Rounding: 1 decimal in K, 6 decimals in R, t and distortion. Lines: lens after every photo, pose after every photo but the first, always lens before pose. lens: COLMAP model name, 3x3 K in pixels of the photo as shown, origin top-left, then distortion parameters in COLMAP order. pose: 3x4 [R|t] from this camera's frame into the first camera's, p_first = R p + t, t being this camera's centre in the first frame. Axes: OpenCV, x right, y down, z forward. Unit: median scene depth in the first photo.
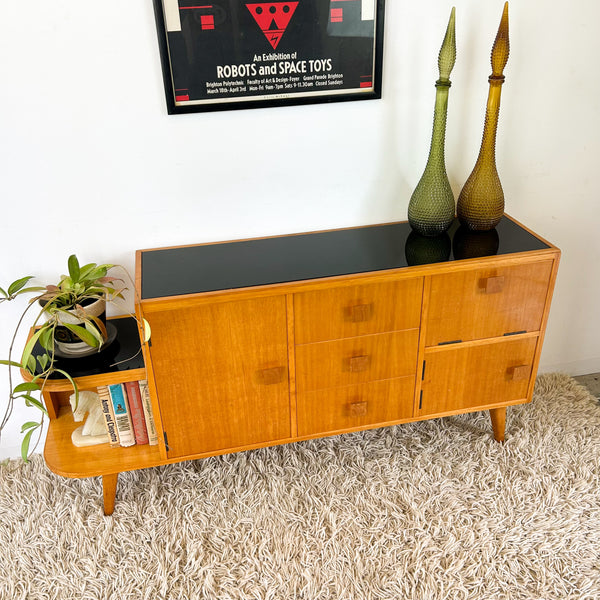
lens RADIAL K [[602.5, 0, 297.0], [0, 602.5, 300.8], [0, 0, 1]] dist [0.077601, -0.154041]
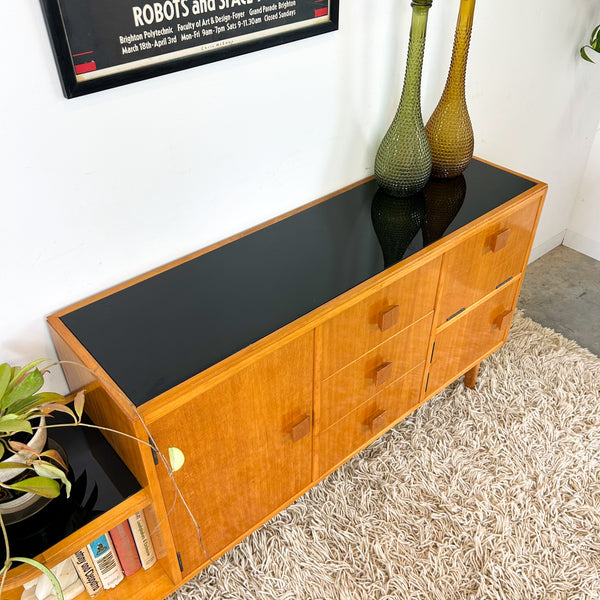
lens RADIAL K [[602.5, 0, 297.0], [0, 602.5, 300.8], [0, 0, 1]] dist [0.077601, -0.154041]
pose [[0.883146, -0.277051, 0.378544, -0.280667], [0.217021, 0.956716, 0.193895, -0.172639], [-0.415878, -0.089086, 0.905047, 0.322184]]
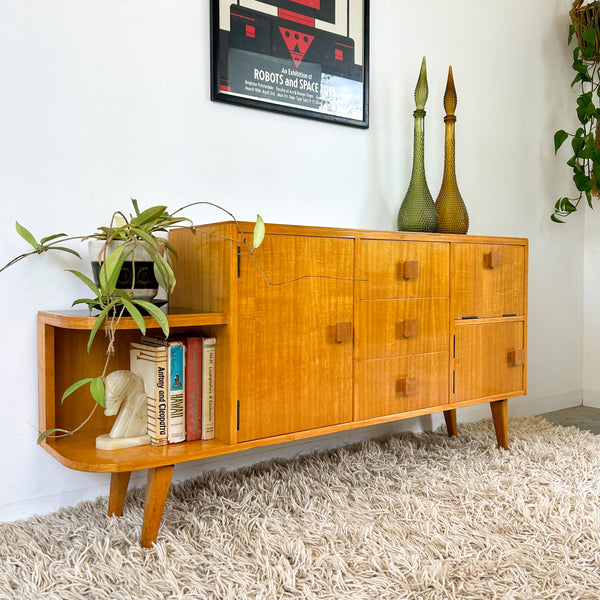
lens RADIAL K [[602.5, 0, 297.0], [0, 602.5, 300.8], [0, 0, 1]] dist [0.077601, -0.154041]
pose [[0.915059, 0.009225, 0.403214, -0.476784], [0.176143, 0.890216, -0.420107, 0.454572], [-0.362823, 0.455446, 0.812975, 0.232564]]
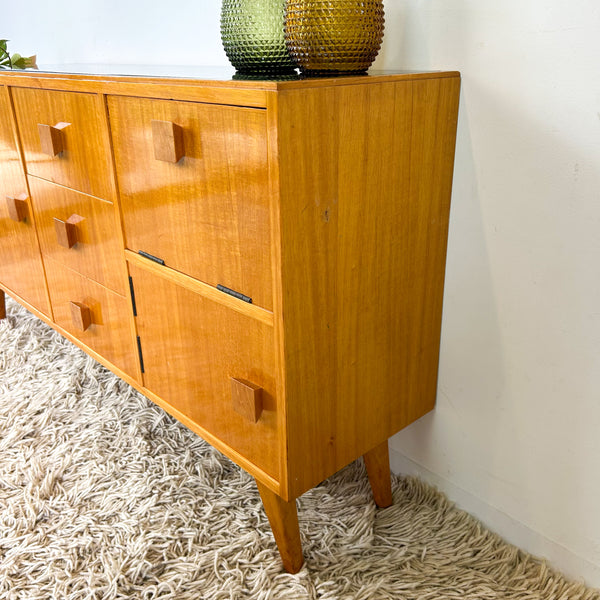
lens RADIAL K [[601.9, 0, 304.2], [0, 601.9, 301.2], [0, 0, 1]] dist [0.110468, -0.256712]
pose [[0.514672, 0.346389, -0.784301, 0.770011], [-0.416687, 0.900515, 0.124279, -0.017775], [0.749323, 0.262845, 0.607805, 0.818151]]
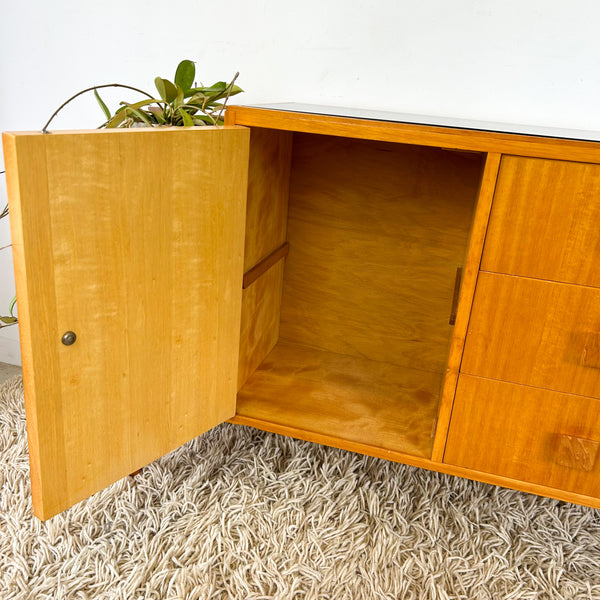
lens RADIAL K [[610.3, 0, 295.1], [0, 610.3, 295.8], [0, 0, 1]] dist [0.049899, -0.080220]
pose [[0.874349, 0.252376, -0.414512, 0.079647], [-0.320594, 0.941606, -0.102946, 0.194513], [0.364326, 0.222901, 0.904202, 0.450762]]
